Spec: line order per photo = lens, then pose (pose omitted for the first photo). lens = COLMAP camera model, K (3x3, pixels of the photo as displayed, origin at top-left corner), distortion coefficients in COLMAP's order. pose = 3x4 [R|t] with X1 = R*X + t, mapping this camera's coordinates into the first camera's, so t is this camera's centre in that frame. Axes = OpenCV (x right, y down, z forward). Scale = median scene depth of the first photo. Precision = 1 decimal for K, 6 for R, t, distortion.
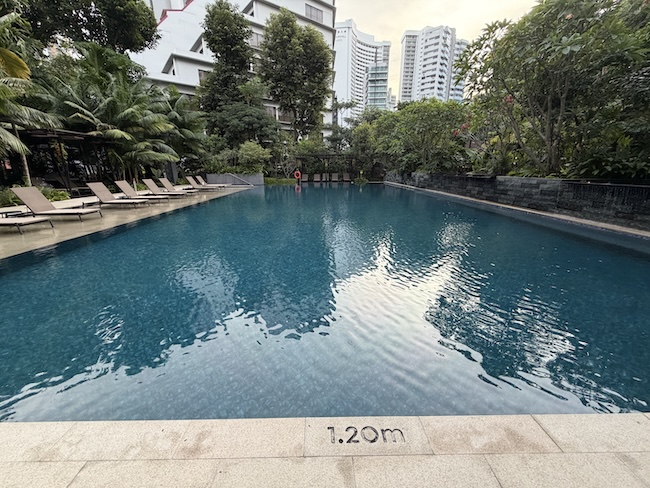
lens RADIAL K [[257.7, 0, 325.0], [0, 257.7, 244.0], [0, 0, 1]] dist [0.009431, -0.005265]
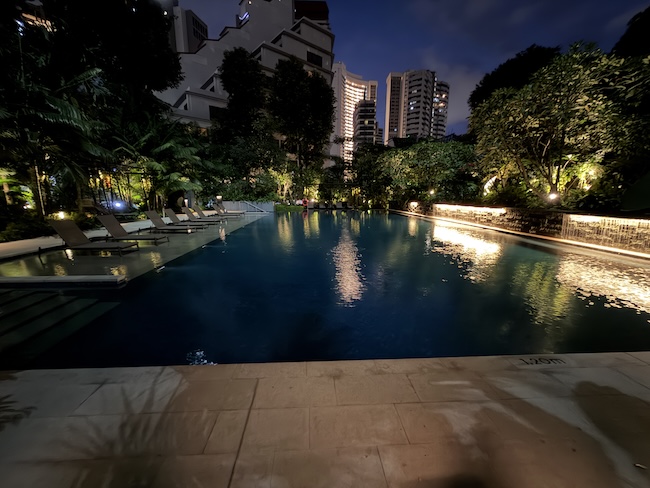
lens RADIAL K [[257.7, 0, 325.0], [0, 257.7, 244.0], [0, 0, 1]] dist [0.009431, -0.005265]
pose [[0.999101, -0.000577, 0.042389, -0.093347], [0.004658, 0.995349, -0.096223, 0.006472], [-0.042137, 0.096334, 0.994457, -0.051971]]
